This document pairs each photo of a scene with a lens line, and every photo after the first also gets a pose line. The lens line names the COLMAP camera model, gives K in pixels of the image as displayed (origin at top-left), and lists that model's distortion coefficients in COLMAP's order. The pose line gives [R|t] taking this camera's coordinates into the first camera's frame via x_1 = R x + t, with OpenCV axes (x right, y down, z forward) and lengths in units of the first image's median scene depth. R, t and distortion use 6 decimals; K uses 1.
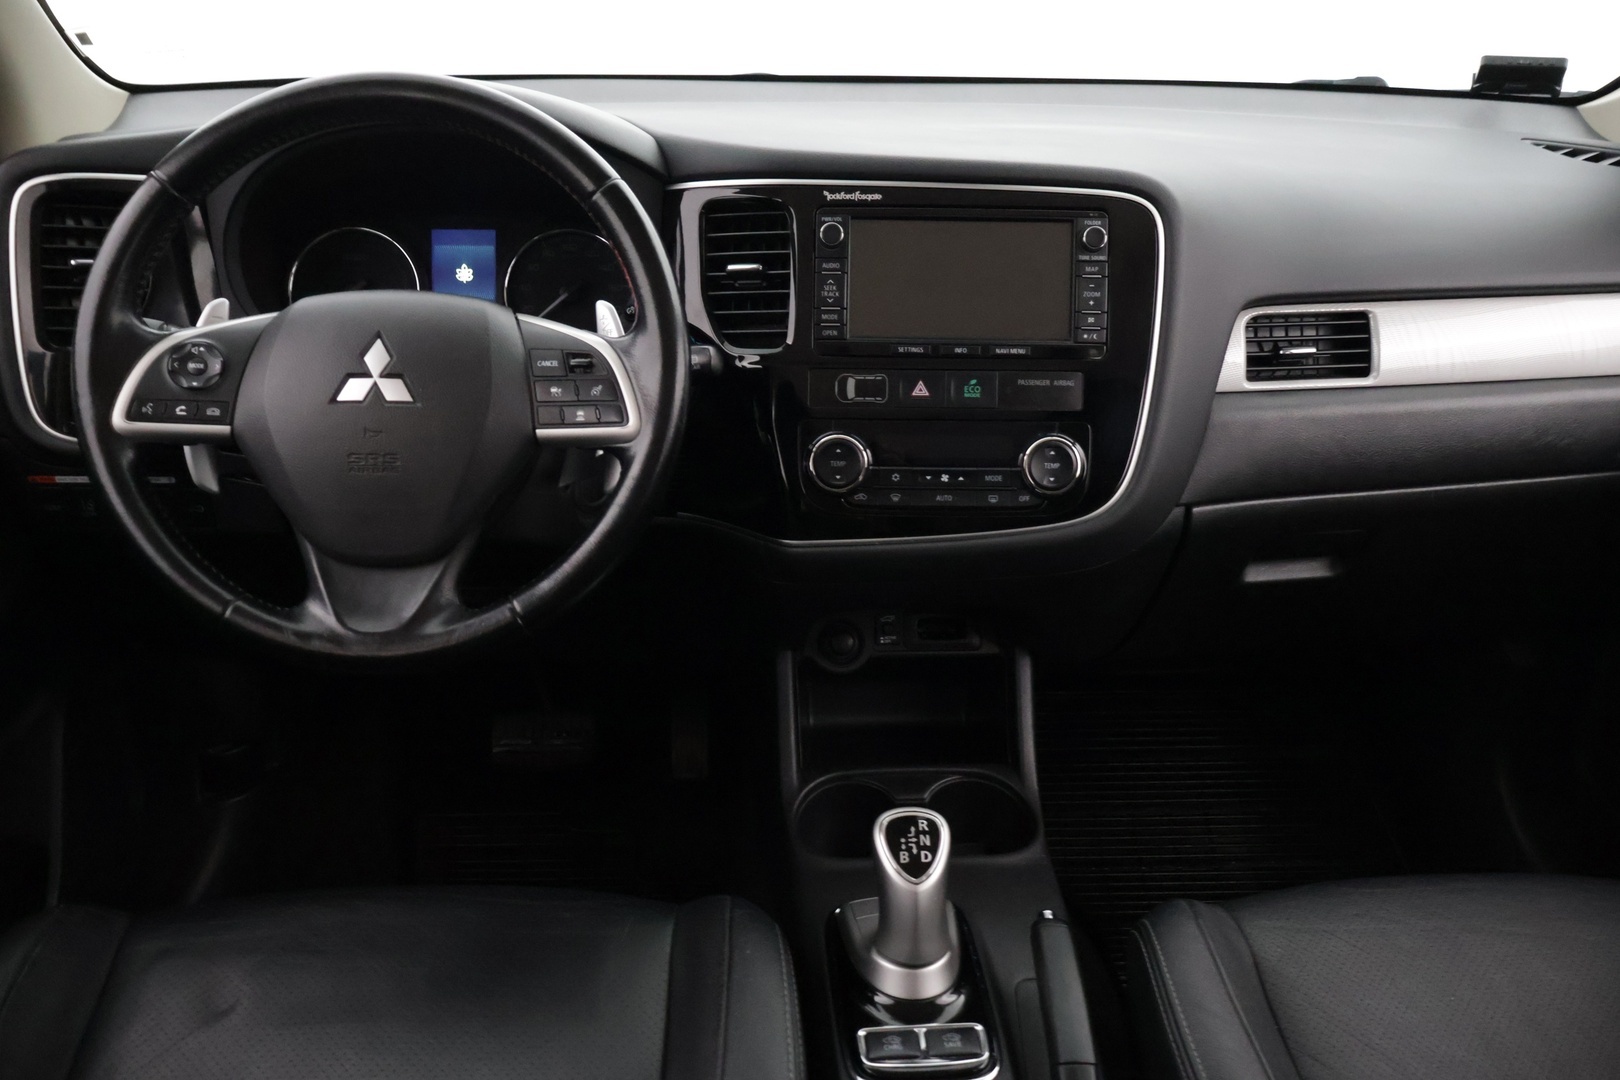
lens RADIAL K [[1359.0, 0, 804.8], [0, 1359.0, 541.2], [0, 0, 1]] dist [0.005534, 0.015484]
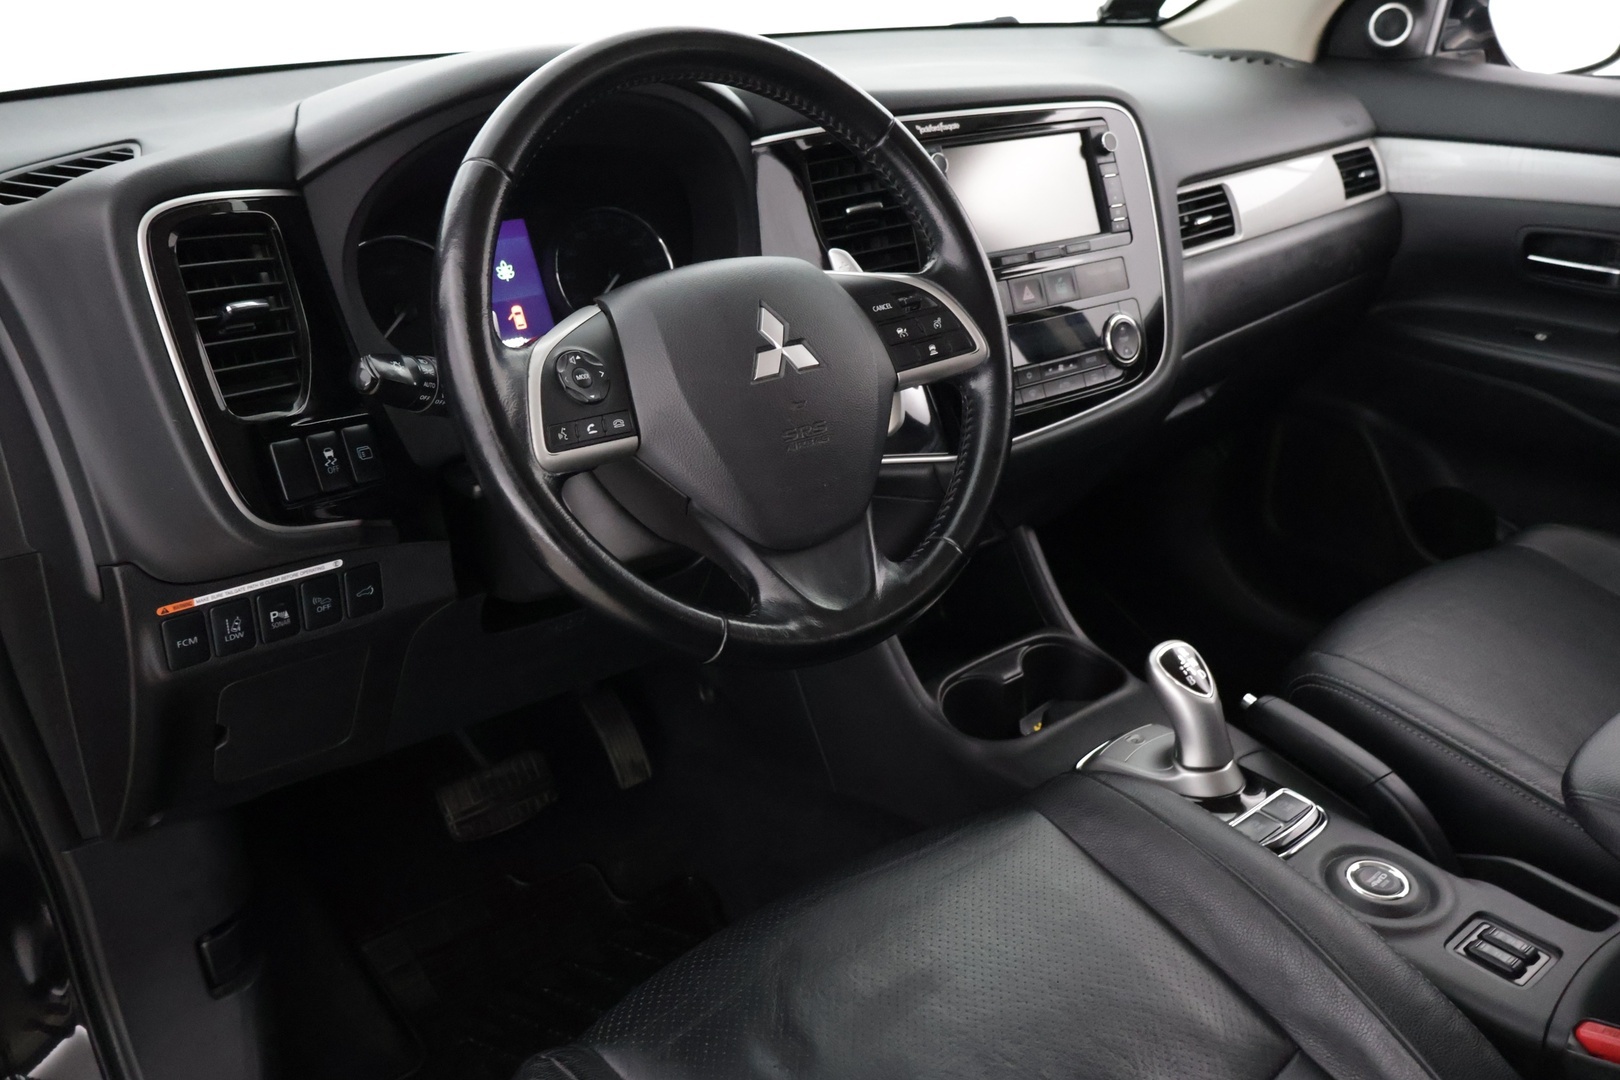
lens RADIAL K [[1359.0, 0, 807.2], [0, 1359.0, 548.1], [0, 0, 1]] dist [0.005534, 0.015484]
pose [[0.801373, -0.262859, 0.537314, -0.710590], [0.260670, 0.961954, 0.081823, -0.049935], [-0.538379, 0.074491, 0.839404, 0.181048]]
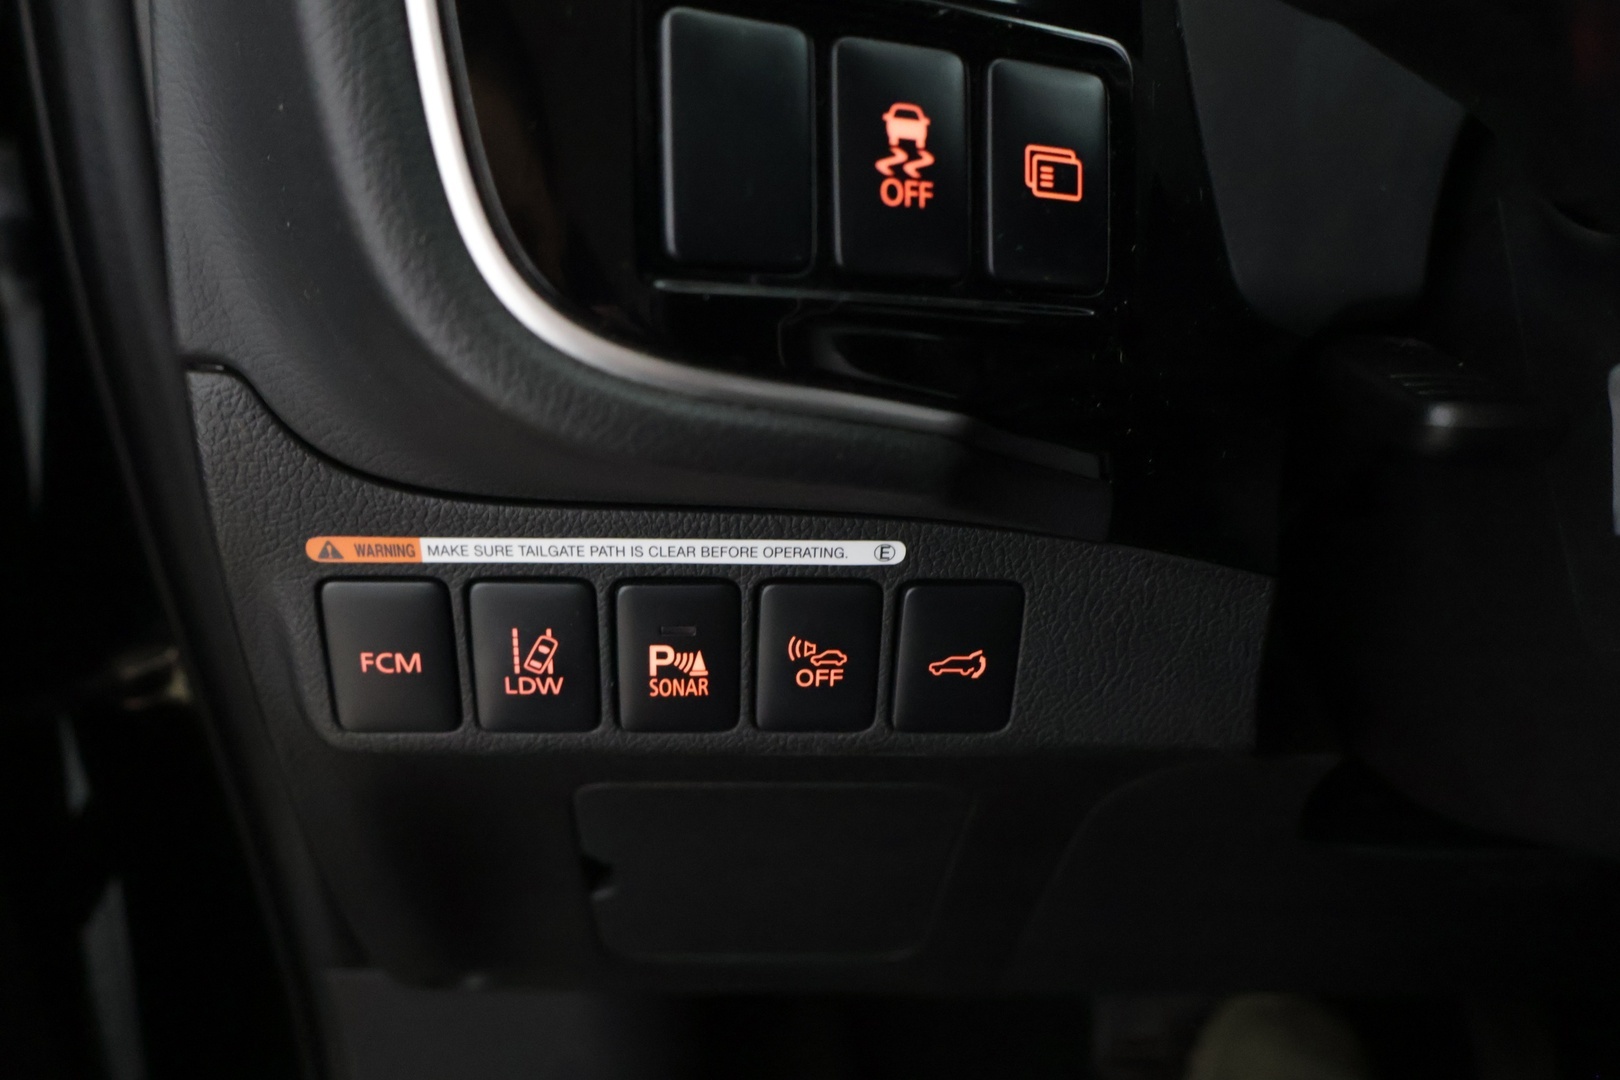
lens RADIAL K [[1489.5, 0, 799.7], [0, 1489.5, 542.7], [0, 0, 1]] dist [0.032099, 0.000000]
pose [[0.999952, 0.001761, 0.009602, -0.510350], [-0.001823, 0.999977, 0.006458, -0.051121], [-0.009590, -0.006475, 0.999933, 0.775708]]
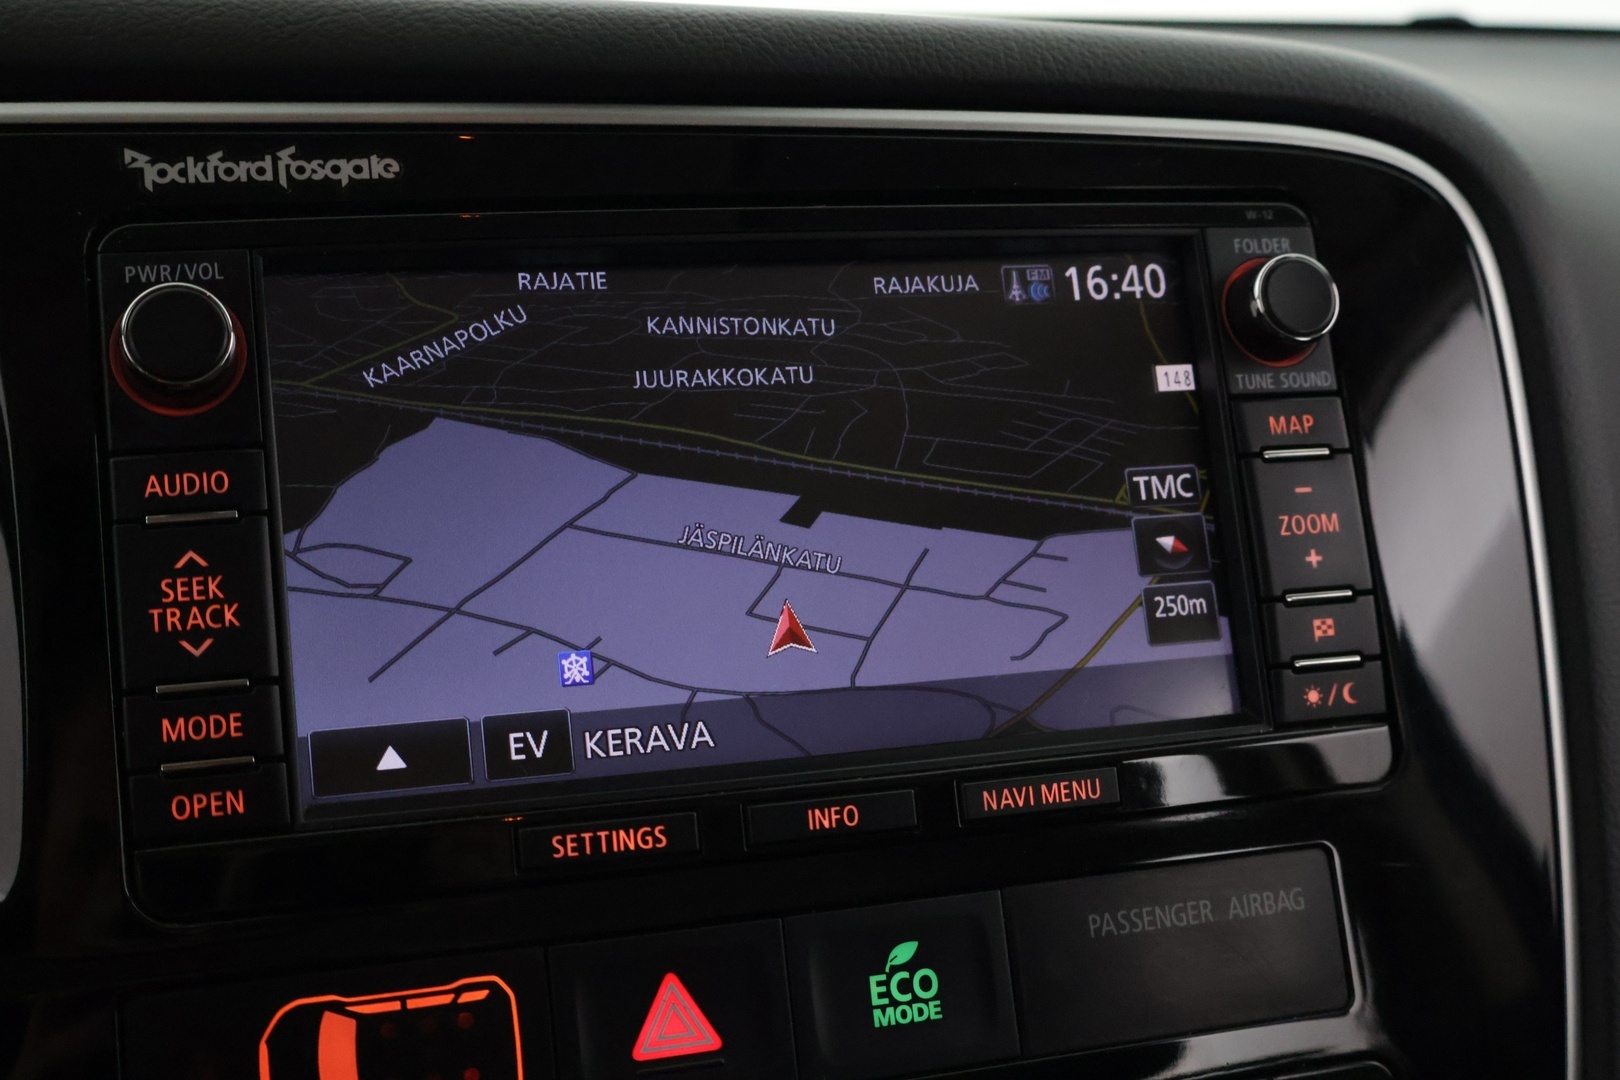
lens RADIAL K [[2015.1, 0, 807.6], [0, 2015.1, 538.0], [0, 0, 1]] dist [0.013033, 0.000000]
pose [[0.952967, -0.077559, 0.292981, 0.018639], [0.132524, 0.976023, -0.172677, -0.128473], [-0.272563, 0.203382, 0.940396, 0.683670]]
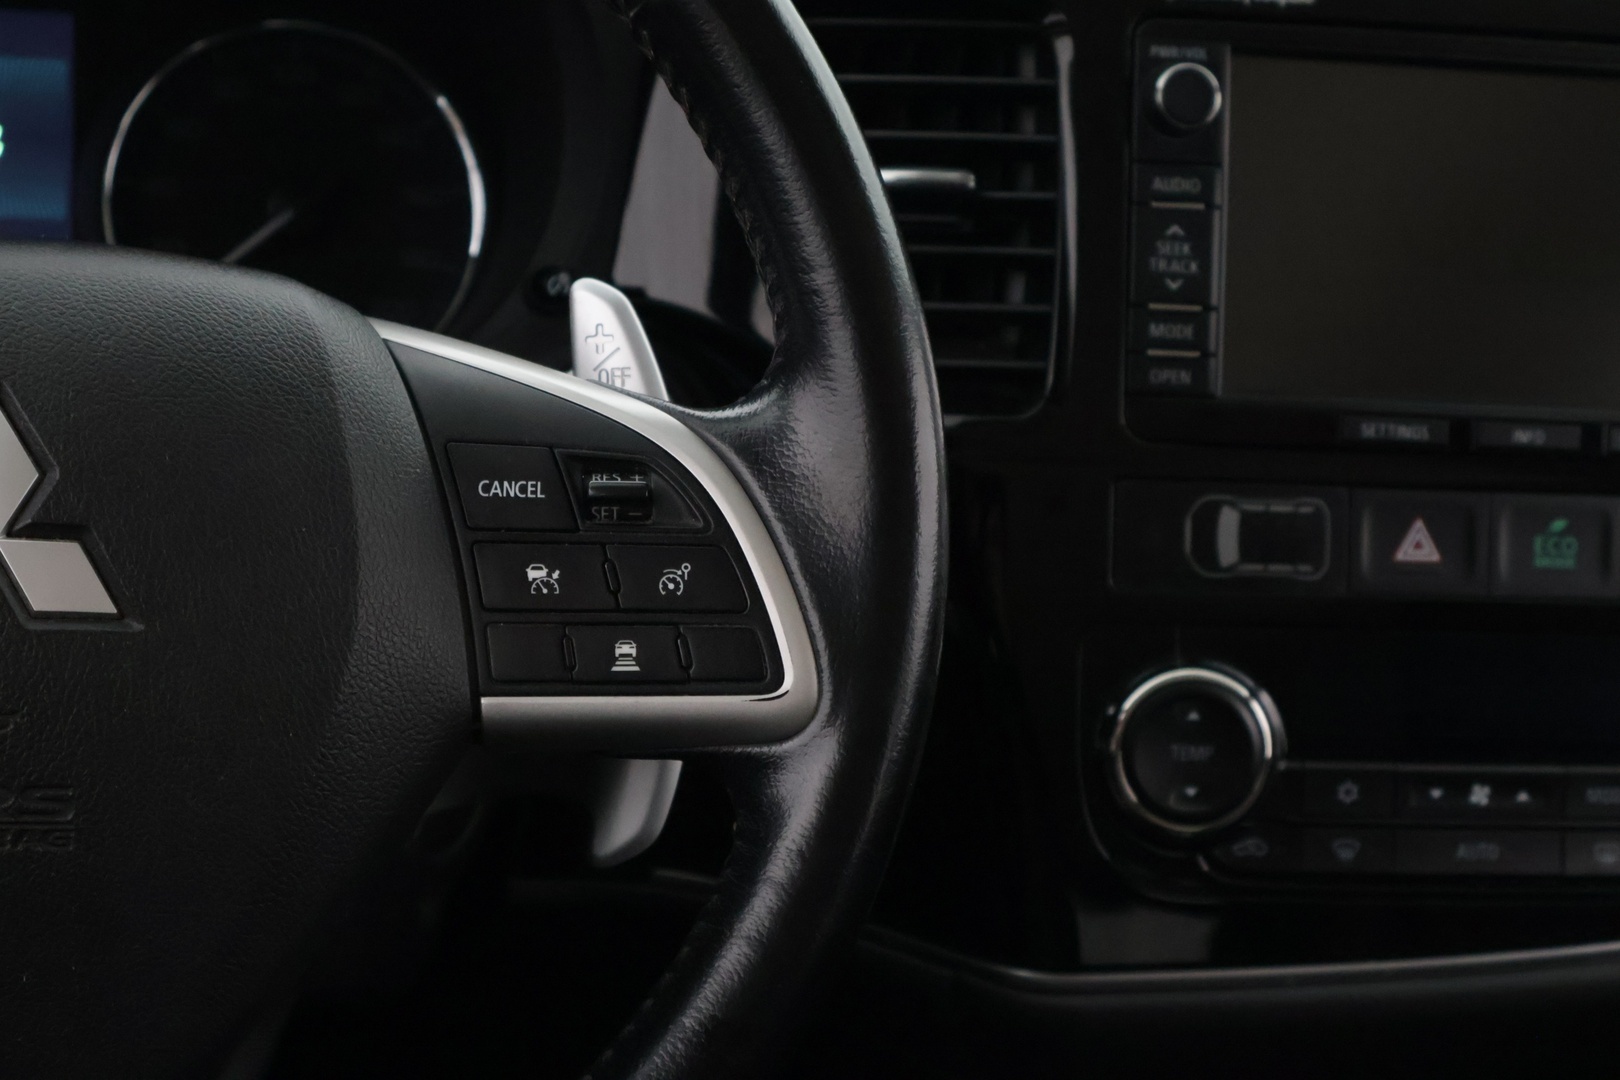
lens RADIAL K [[3263.8, 0, 811.2], [0, 3263.8, 535.0], [0, 0, 1]] dist [0.011114, 0.000000]
pose [[0.979797, 0.016863, 0.199285, -0.238313], [-0.008361, 0.999022, -0.043428, -0.075928], [-0.199822, 0.040884, 0.978979, 0.201985]]
